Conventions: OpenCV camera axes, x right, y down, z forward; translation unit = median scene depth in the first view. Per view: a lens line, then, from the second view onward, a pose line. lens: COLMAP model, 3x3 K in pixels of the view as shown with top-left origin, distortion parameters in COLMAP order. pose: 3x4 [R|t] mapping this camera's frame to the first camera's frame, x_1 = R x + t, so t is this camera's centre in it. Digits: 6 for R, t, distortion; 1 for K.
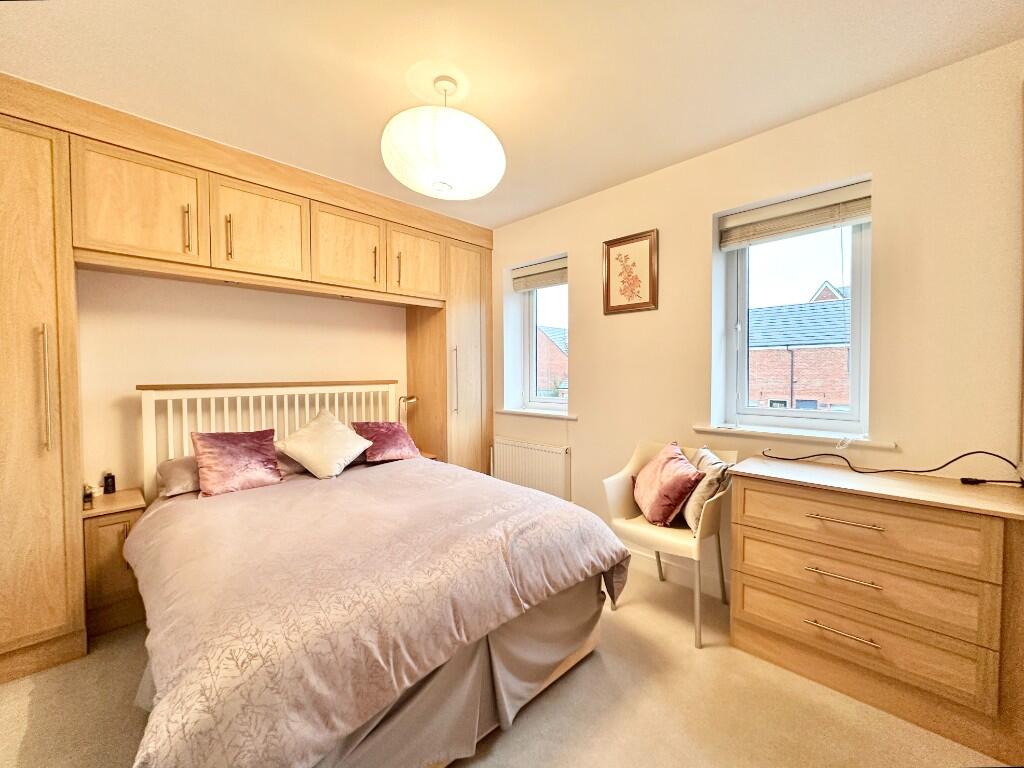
lens RADIAL K [[416.3, 0, 512.0], [0, 416.3, 384.0], [0, 0, 1]] dist [-0.004611, -0.000359]
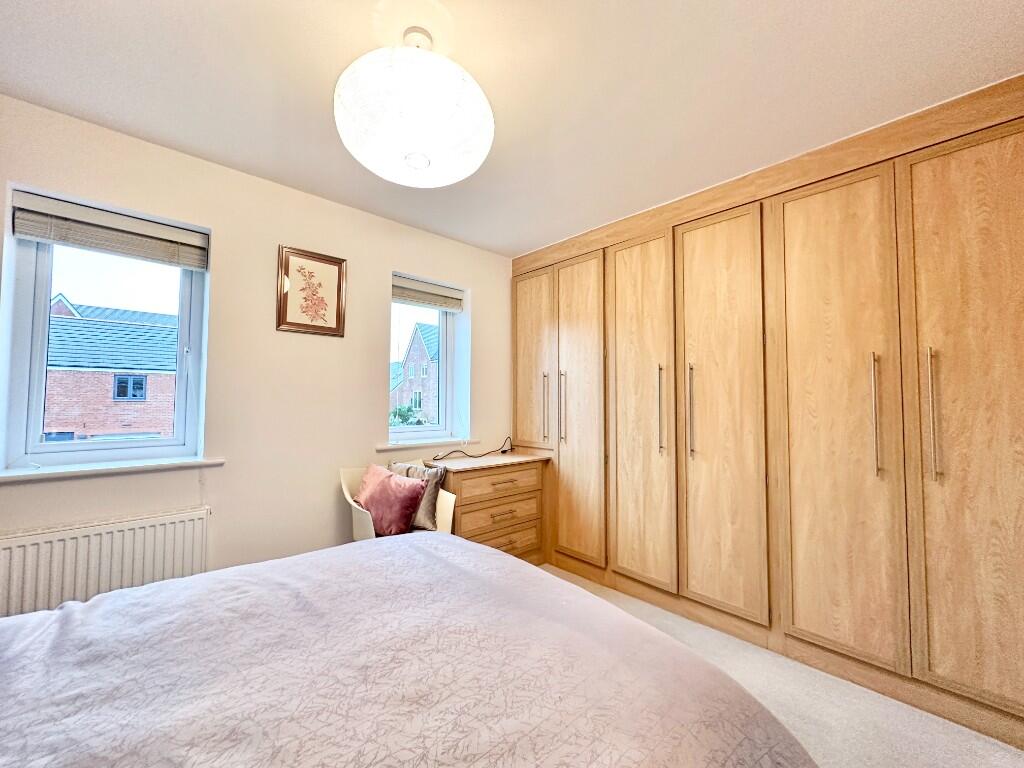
lens RADIAL K [[416.3, 0, 512.0], [0, 416.3, 384.0], [0, 0, 1]] dist [-0.004611, -0.000359]
pose [[0.029814, 0.042931, 0.998633, -0.630640], [0.022607, 0.998793, -0.043613, -0.010780], [-0.999300, 0.023877, 0.028808, 0.540423]]
